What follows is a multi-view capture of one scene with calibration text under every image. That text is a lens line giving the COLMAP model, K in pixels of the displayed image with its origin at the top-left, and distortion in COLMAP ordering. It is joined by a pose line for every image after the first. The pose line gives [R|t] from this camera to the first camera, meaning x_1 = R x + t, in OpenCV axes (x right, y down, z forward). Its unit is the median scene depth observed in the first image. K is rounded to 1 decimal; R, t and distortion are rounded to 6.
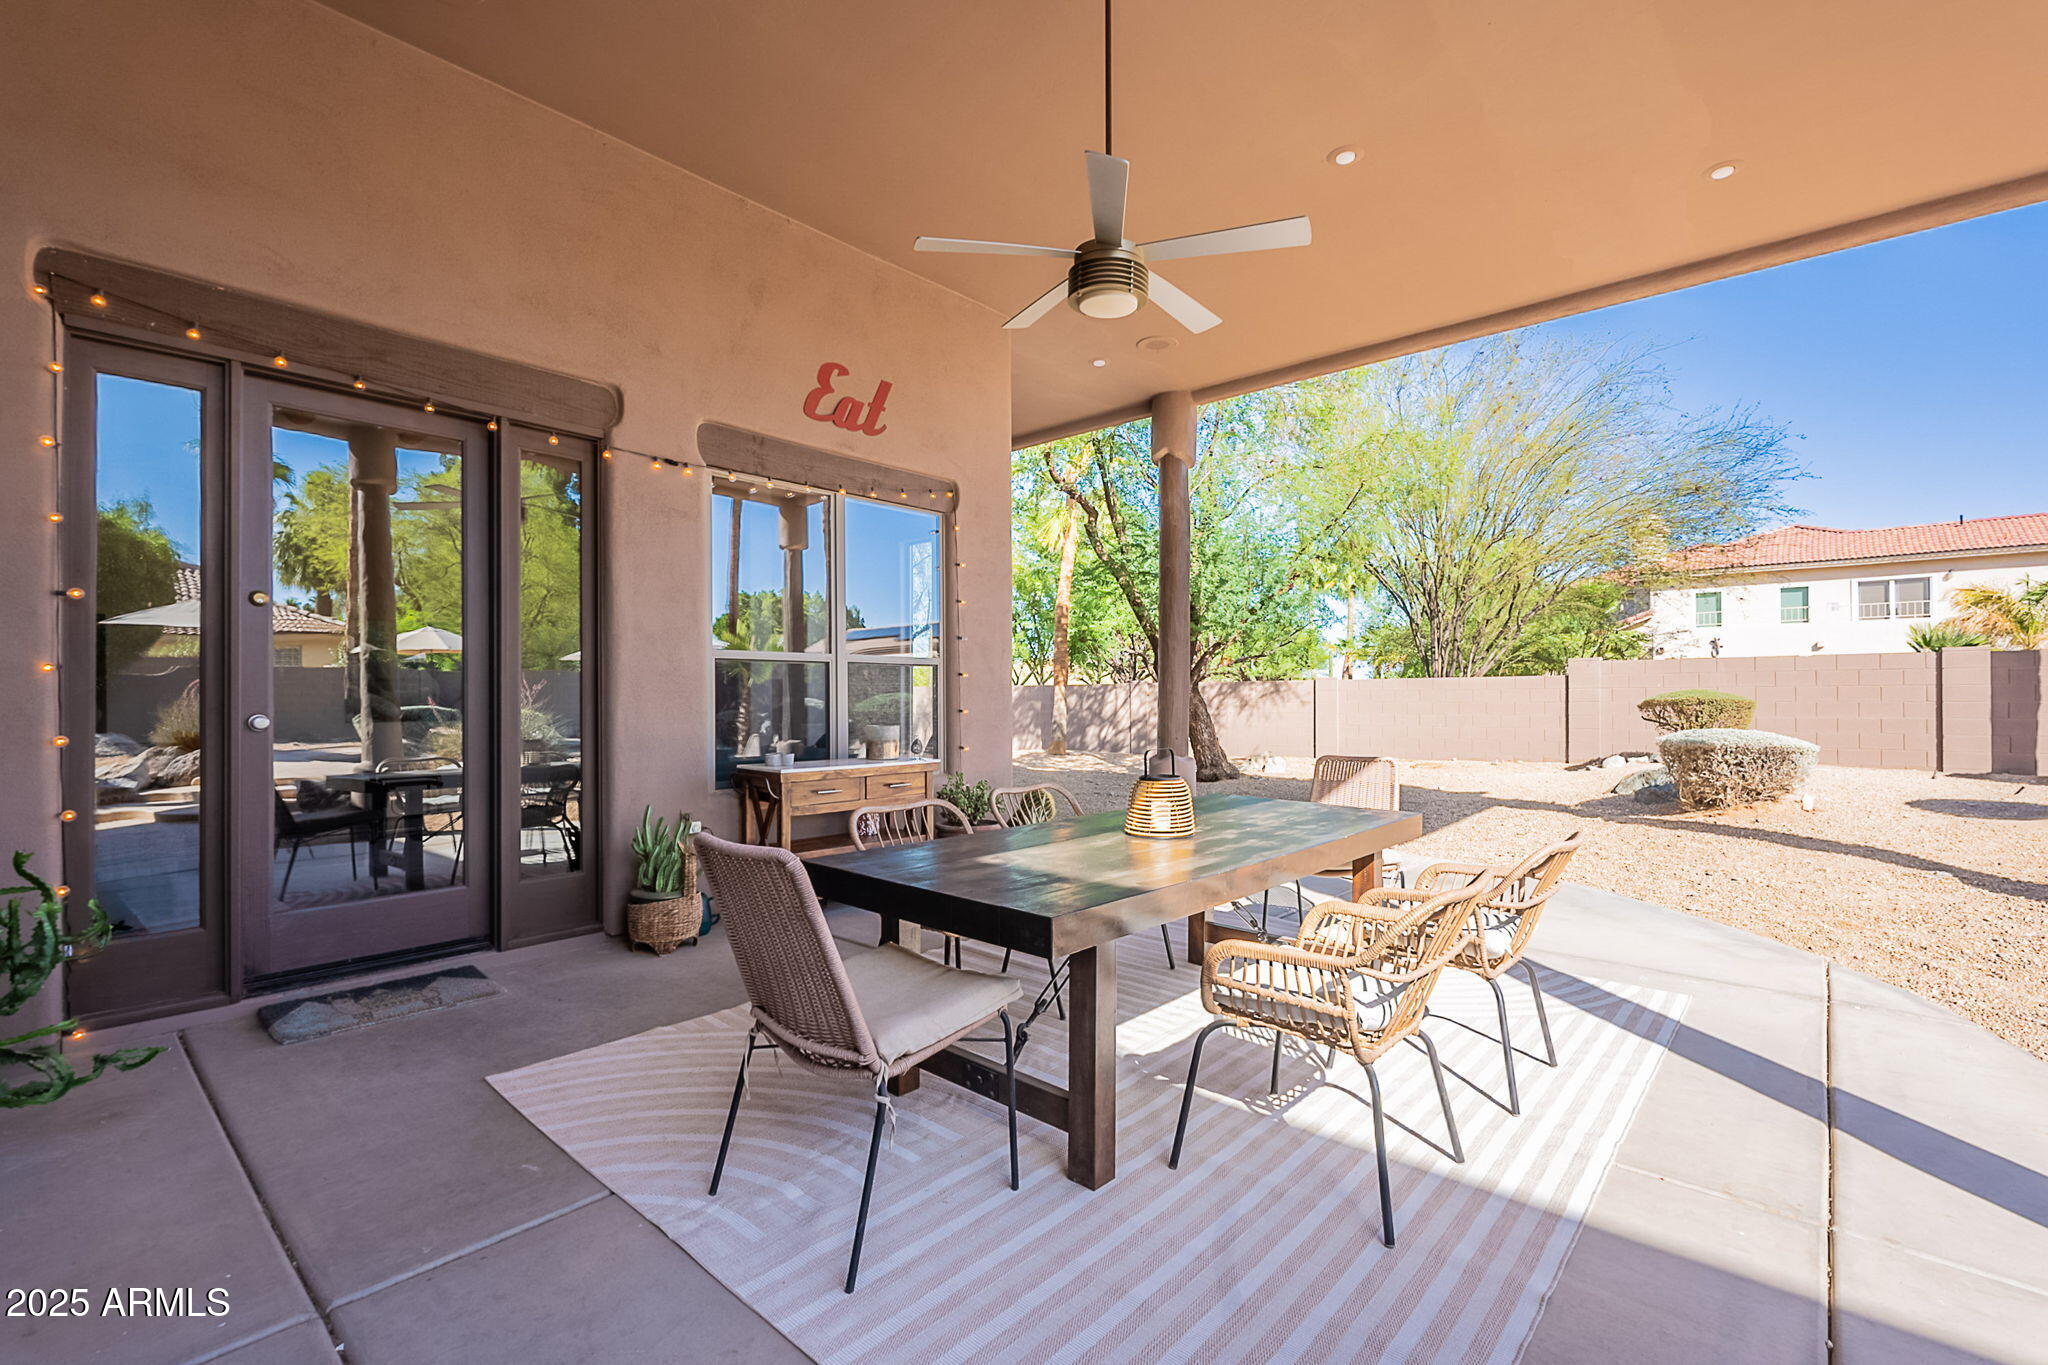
lens RADIAL K [[907.8, 0, 1024.0], [0, 907.8, 682.5], [0, 0, 1]] dist [0.001074, 0.000086]
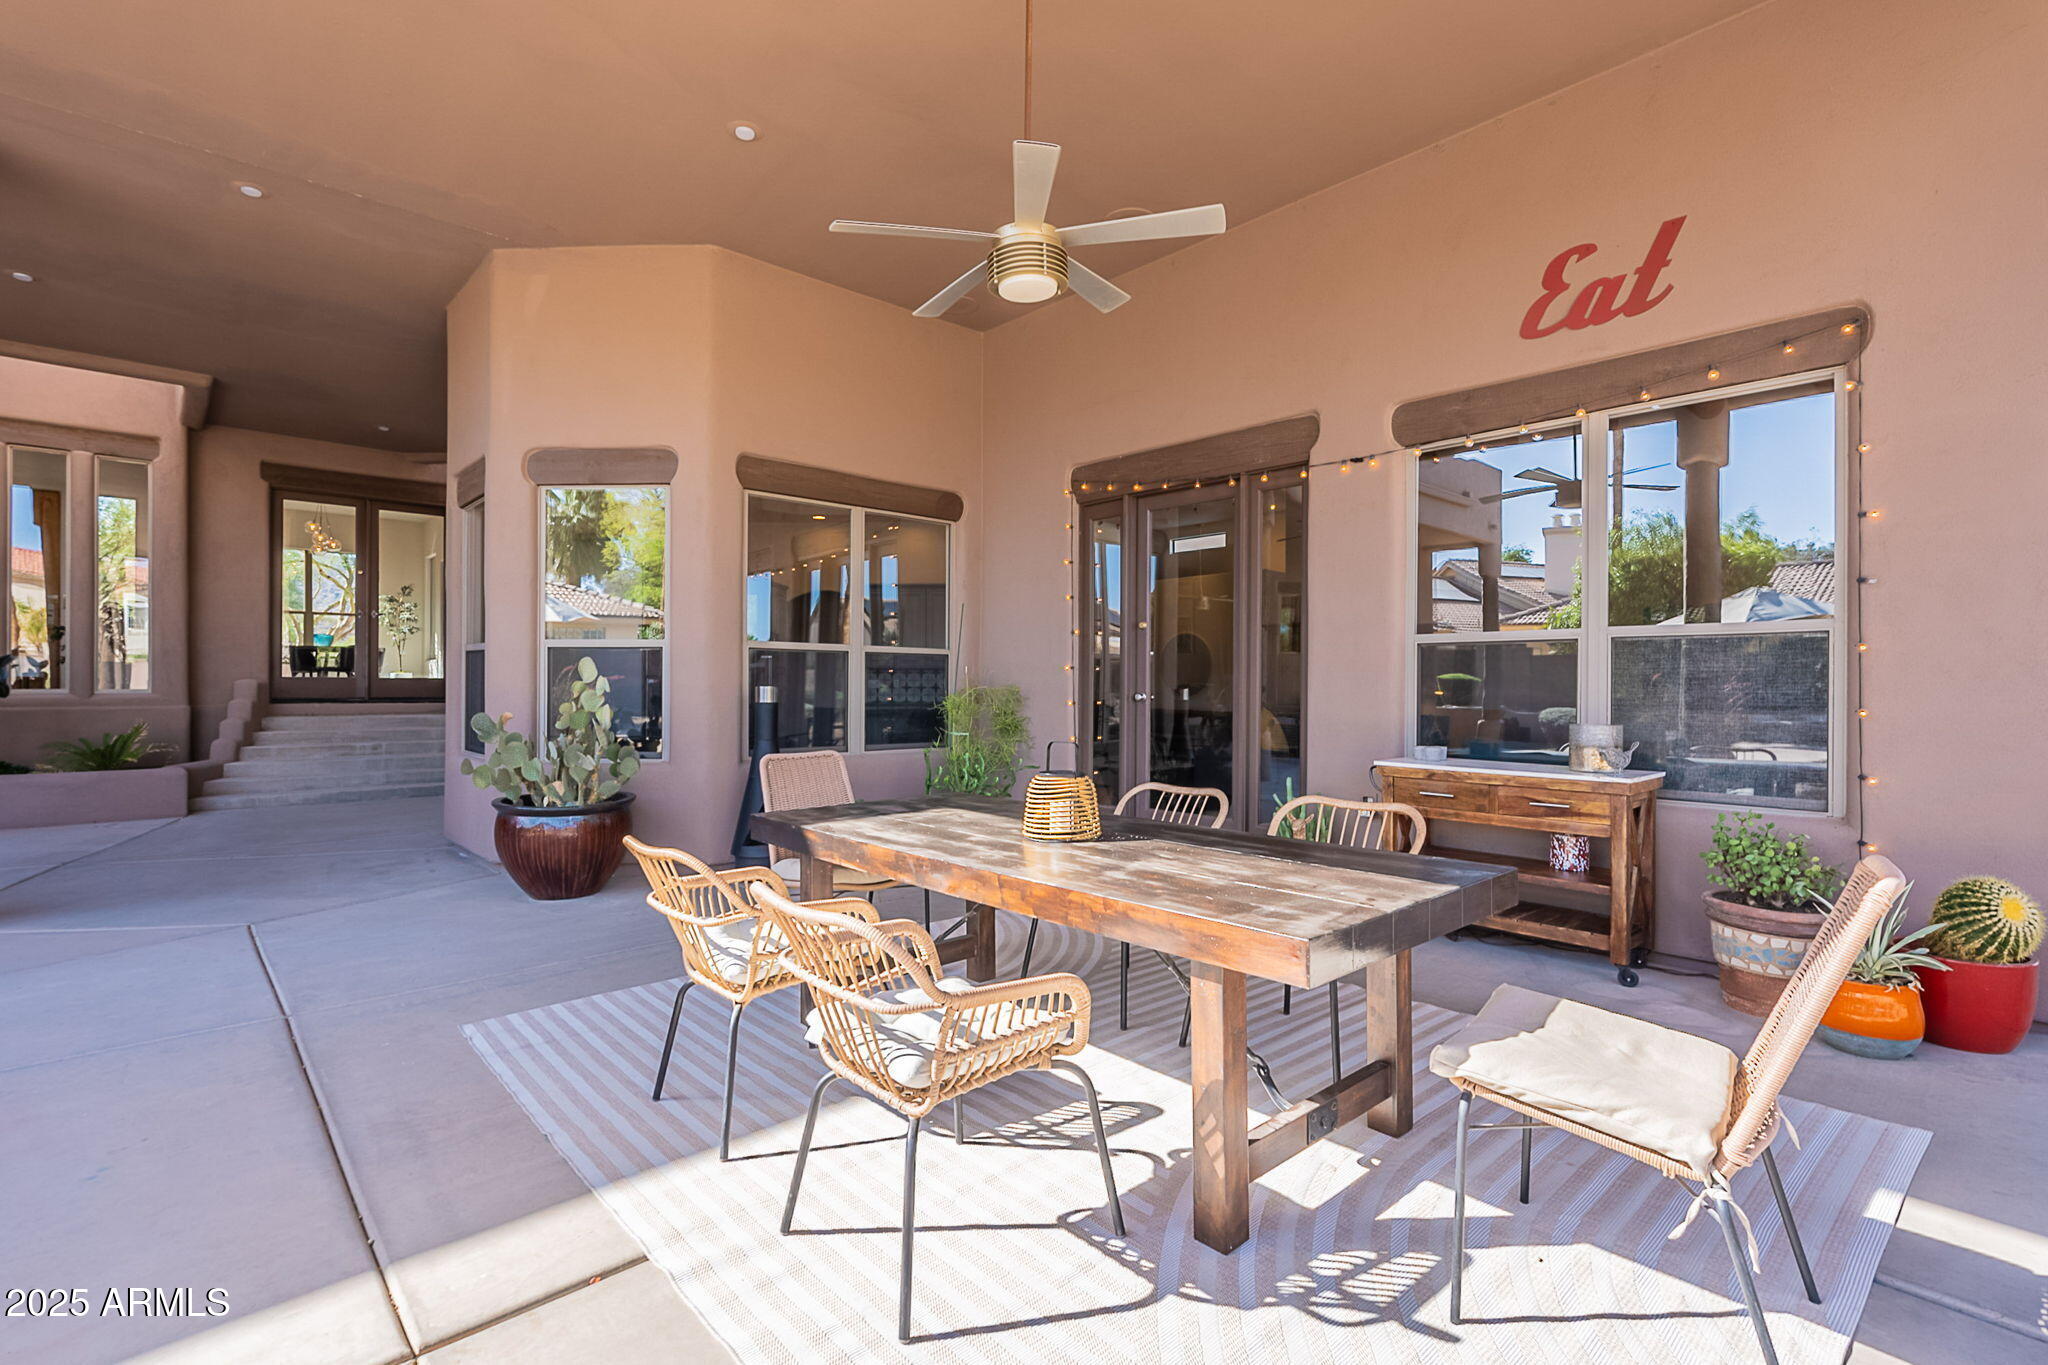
lens RADIAL K [[907.8, 0, 1024.0], [0, 907.8, 682.5], [0, 0, 1]] dist [0.001074, 0.000086]
pose [[-0.098921, 0.010268, -0.995042, 0.709818], [0.014245, 0.999859, 0.008902, 0.002968], [0.994993, -0.013294, -0.099053, 0.712210]]
